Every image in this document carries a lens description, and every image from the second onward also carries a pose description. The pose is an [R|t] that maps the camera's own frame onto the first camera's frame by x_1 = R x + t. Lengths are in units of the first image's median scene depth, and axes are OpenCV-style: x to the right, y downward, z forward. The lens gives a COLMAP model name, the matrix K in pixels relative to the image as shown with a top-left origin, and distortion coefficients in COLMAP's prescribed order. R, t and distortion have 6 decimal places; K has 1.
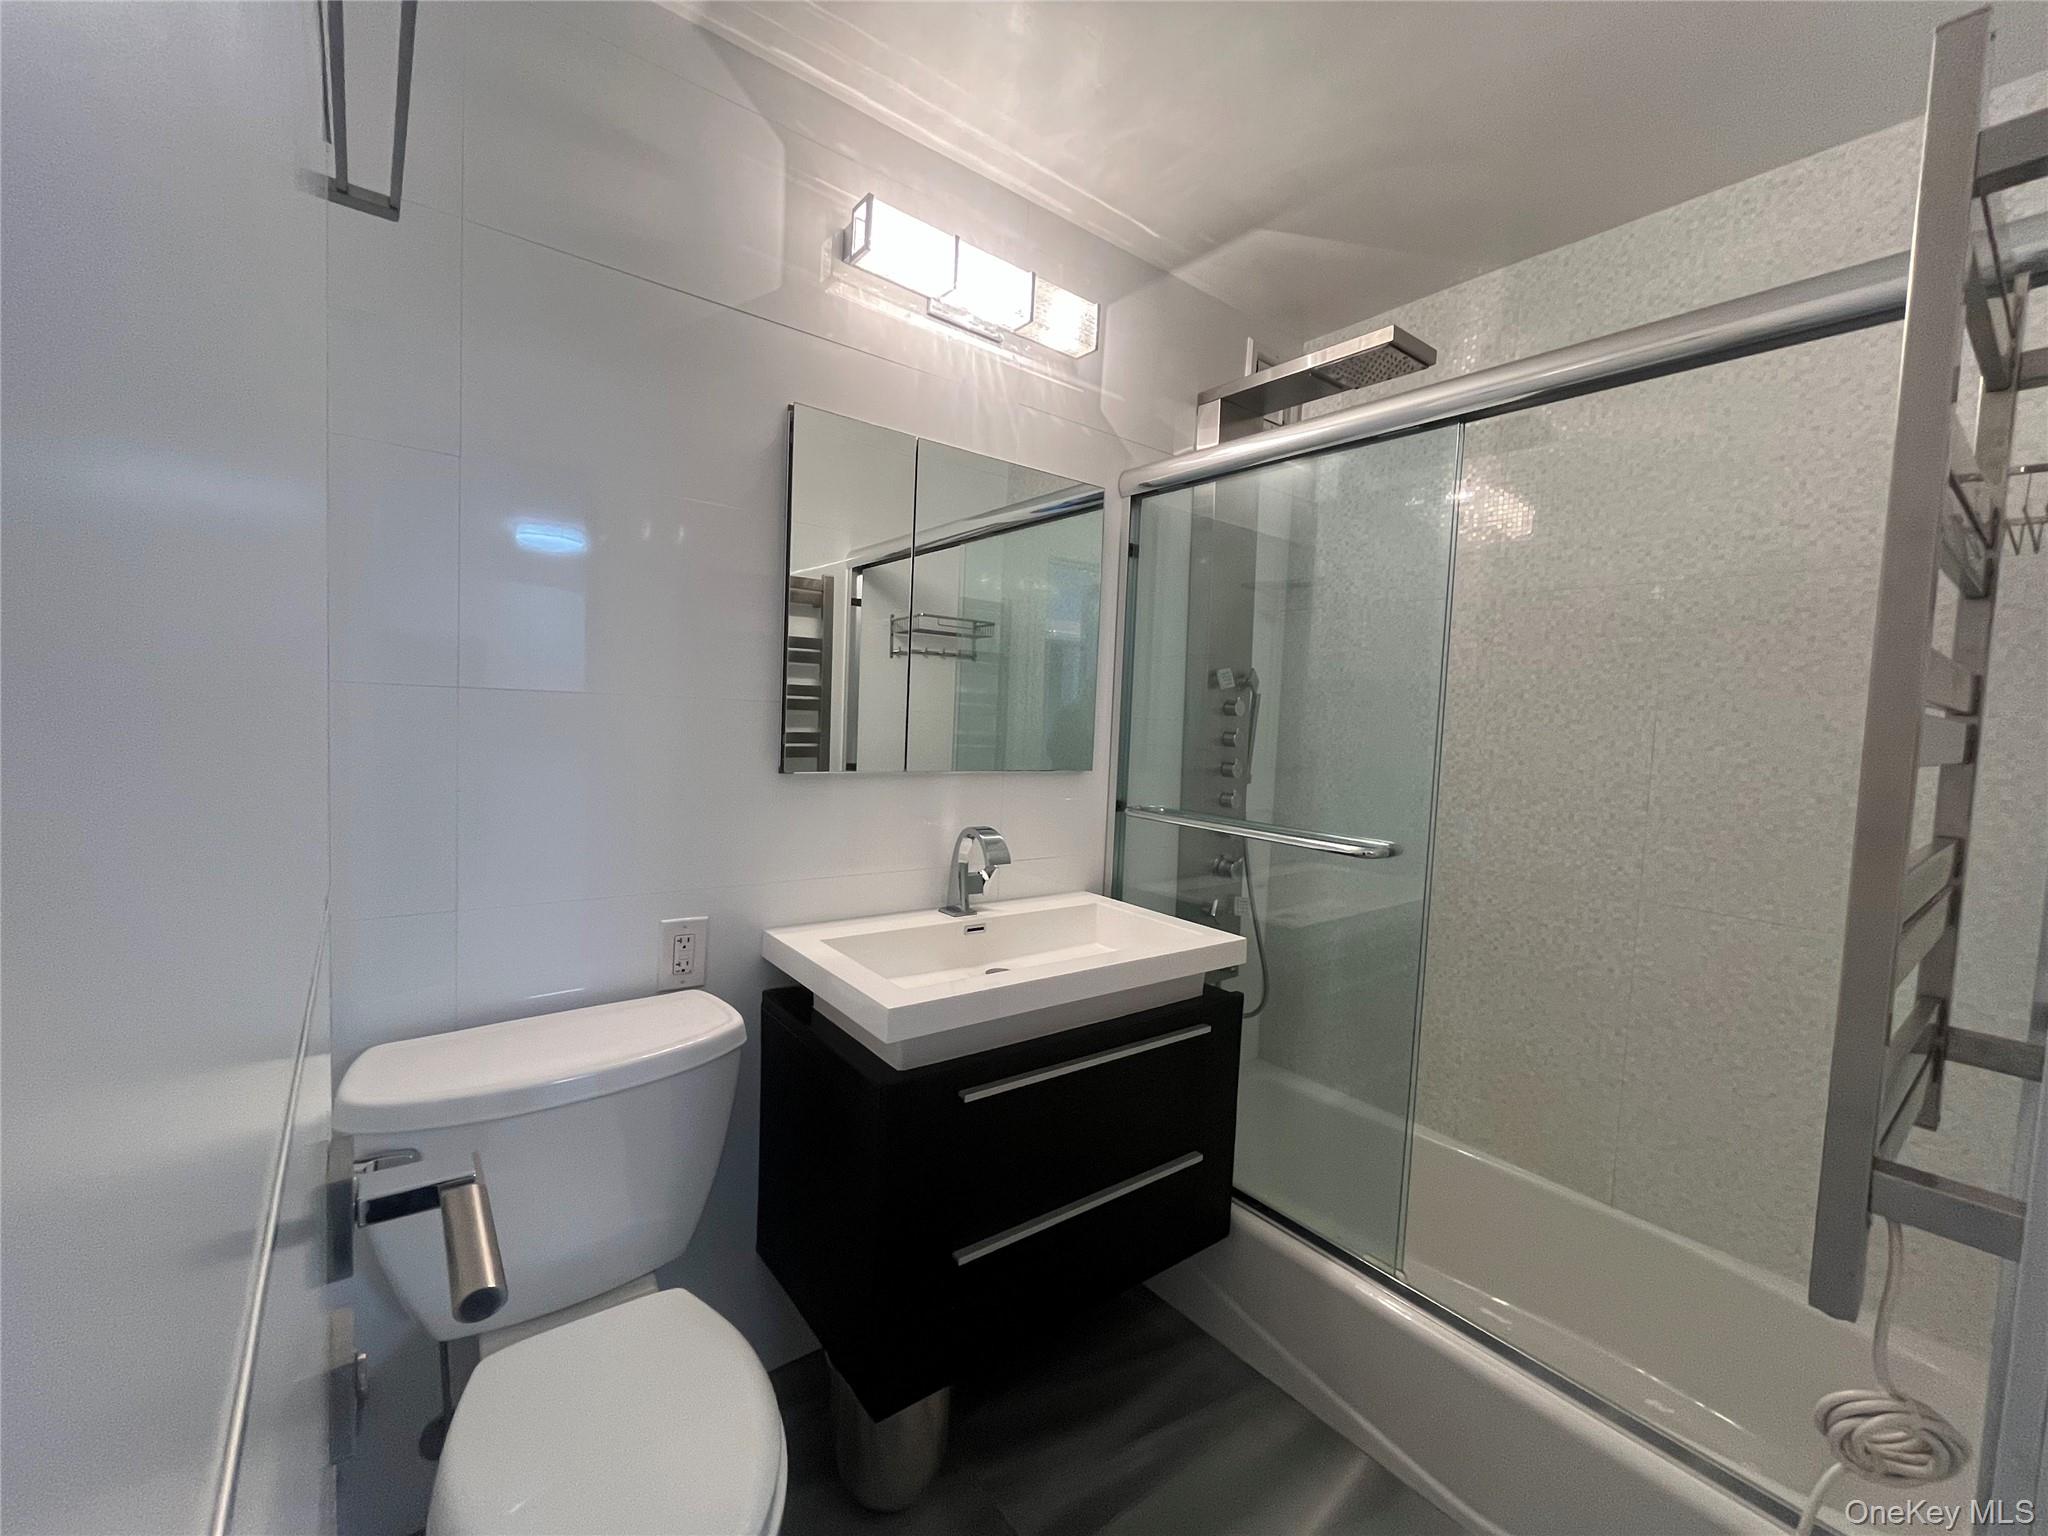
lens RADIAL K [[834.5, 0, 1025.0], [0, 834.5, 761.8], [0, 0, 1]] dist [-0.001494, -0.000081]
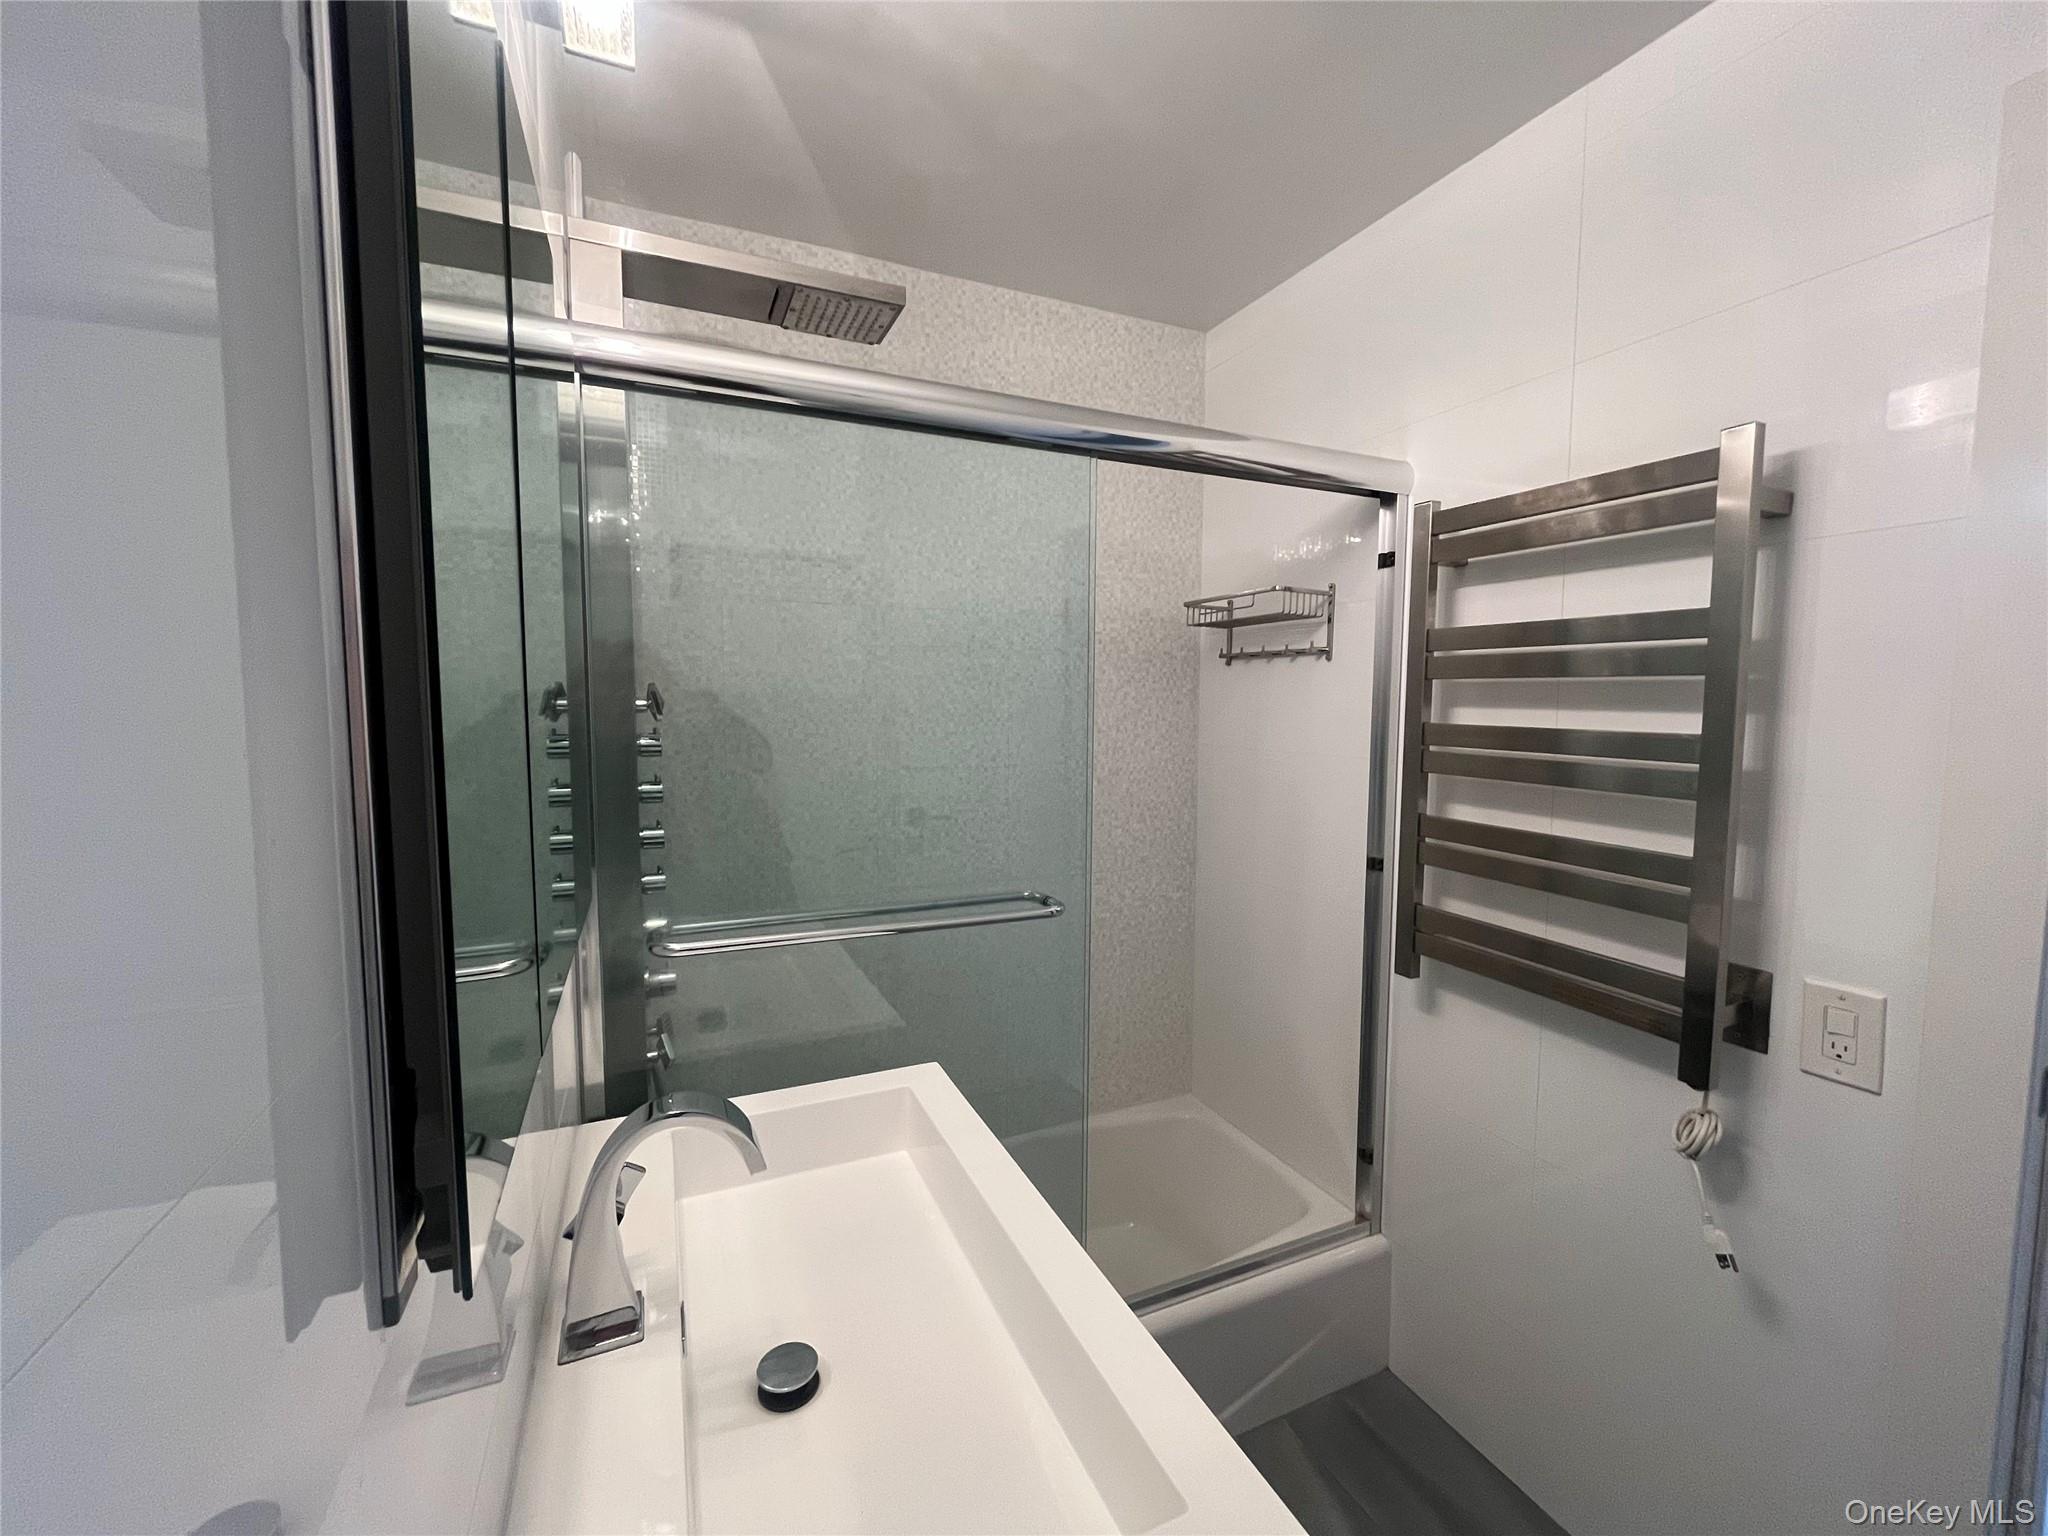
lens RADIAL K [[937.1, 0, 1023.0], [0, 937.1, 827.8], [0, 0, 1]] dist [-0.000105, -0.000009]
pose [[0.185404, -0.136556, 0.973128, -0.711505], [0.086281, 0.988735, 0.122308, -0.091419], [-0.978867, 0.061286, 0.195097, 0.907051]]
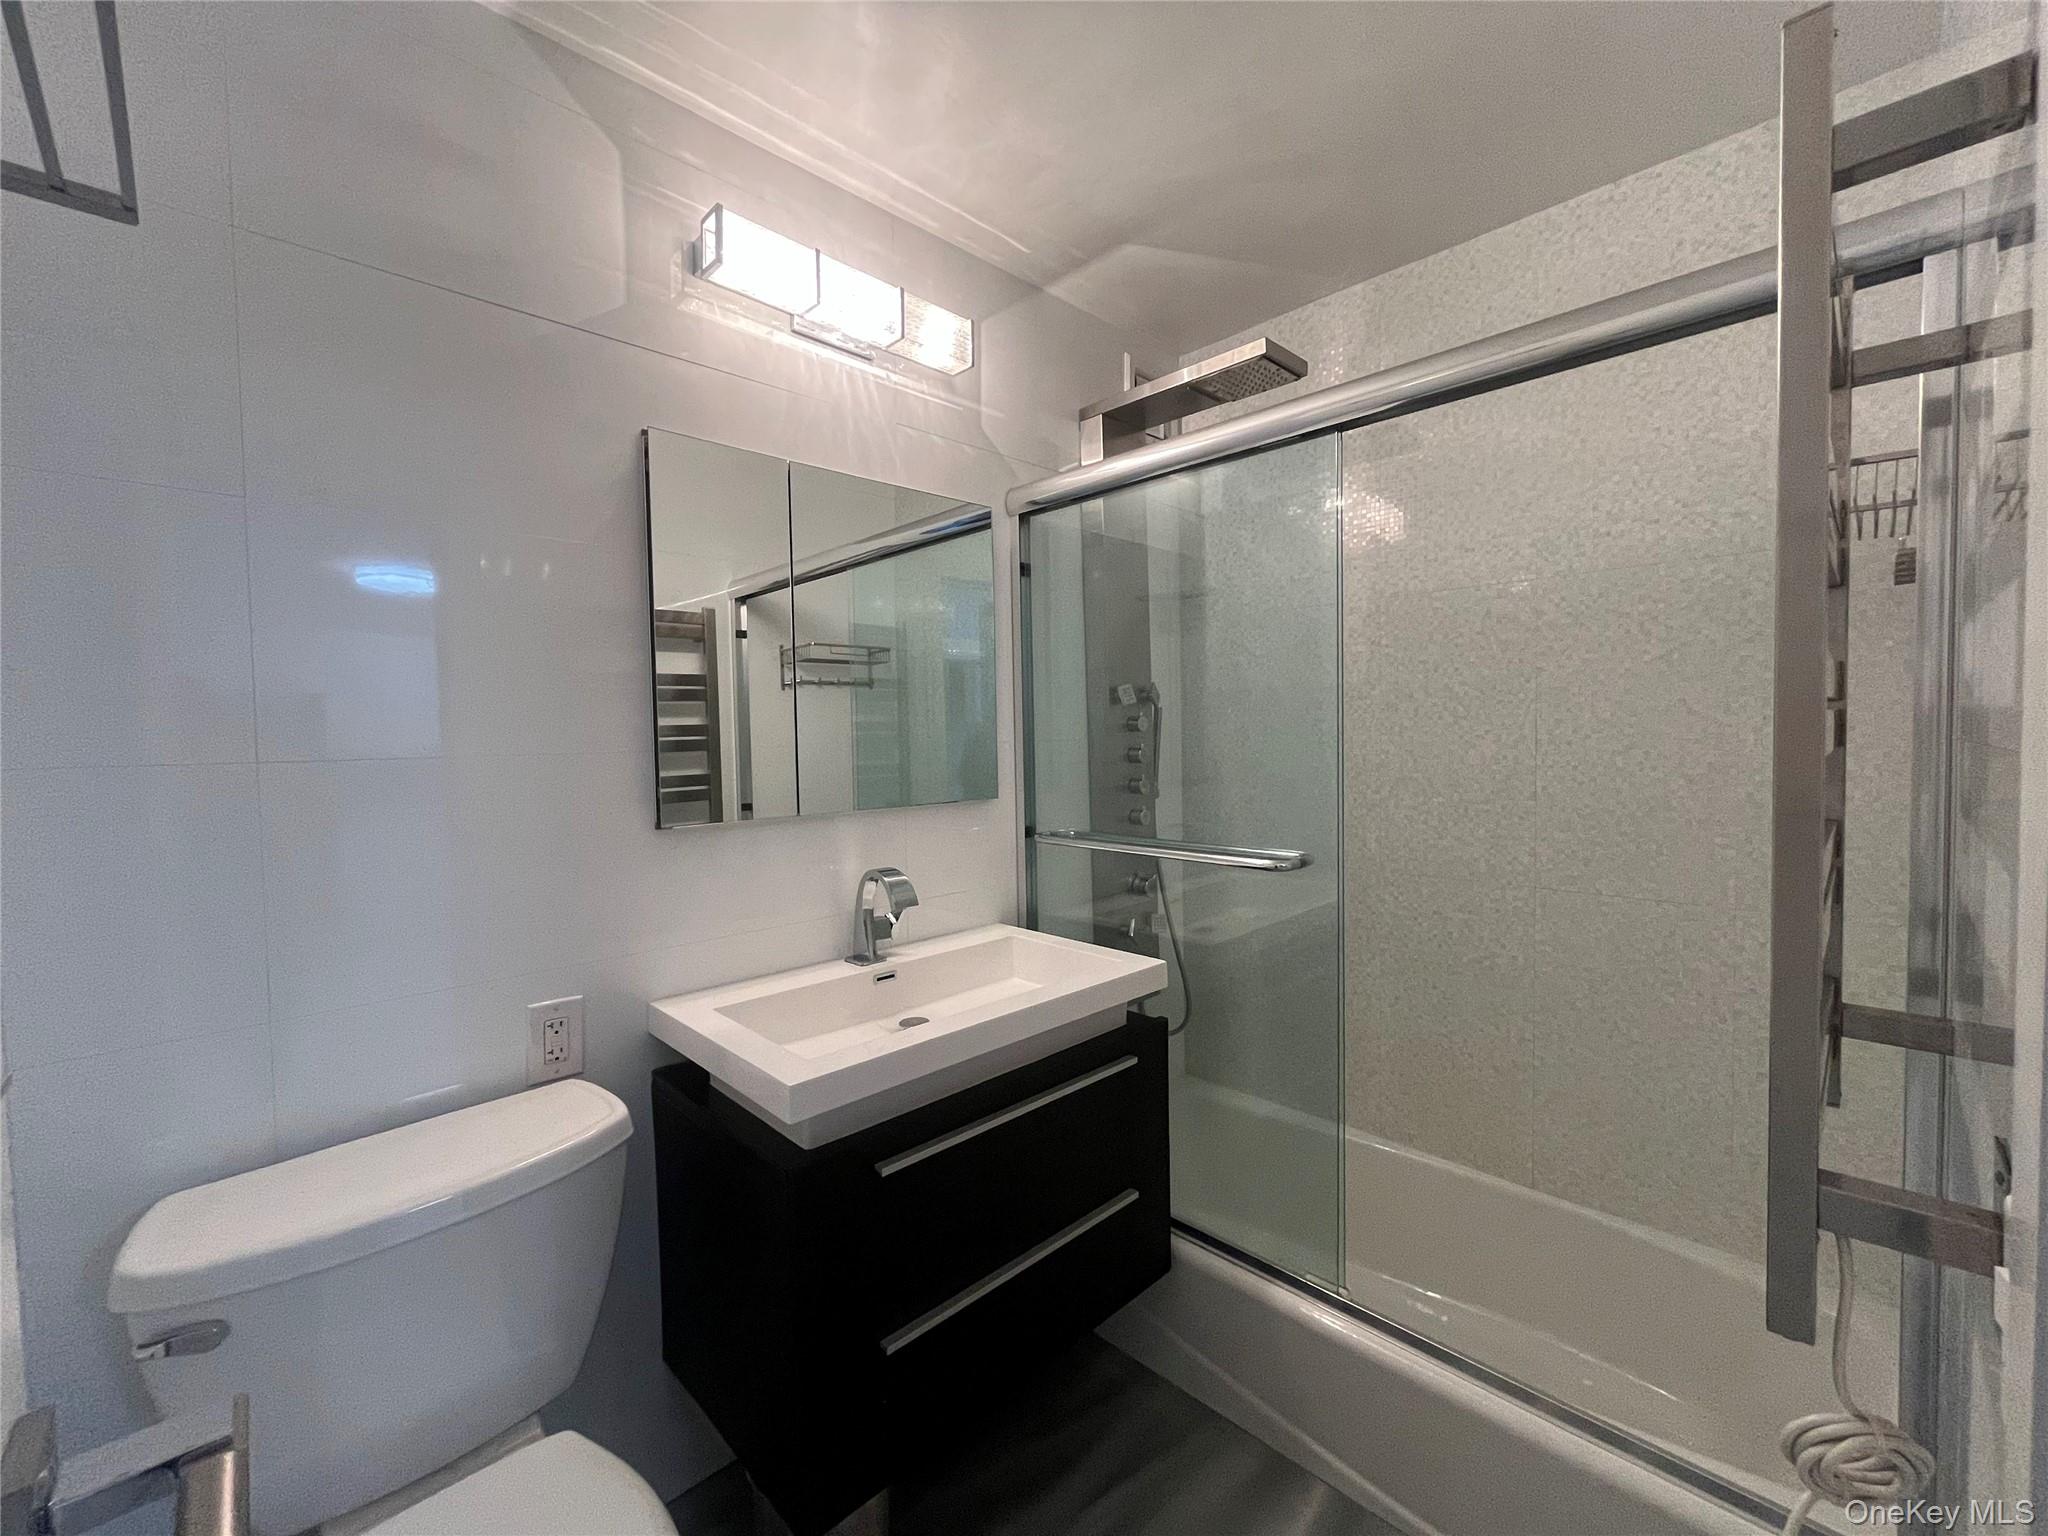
lens RADIAL K [[850.6, 0, 1024.0], [0, 850.6, 768.0], [0, 0, 1]] dist [-0.001777, -0.000047]
pose [[0.991718, -0.066449, 0.109912, 0.005657], [0.068587, 0.997520, -0.015781, -0.008731], [-0.108591, 0.023189, 0.993816, 0.023445]]
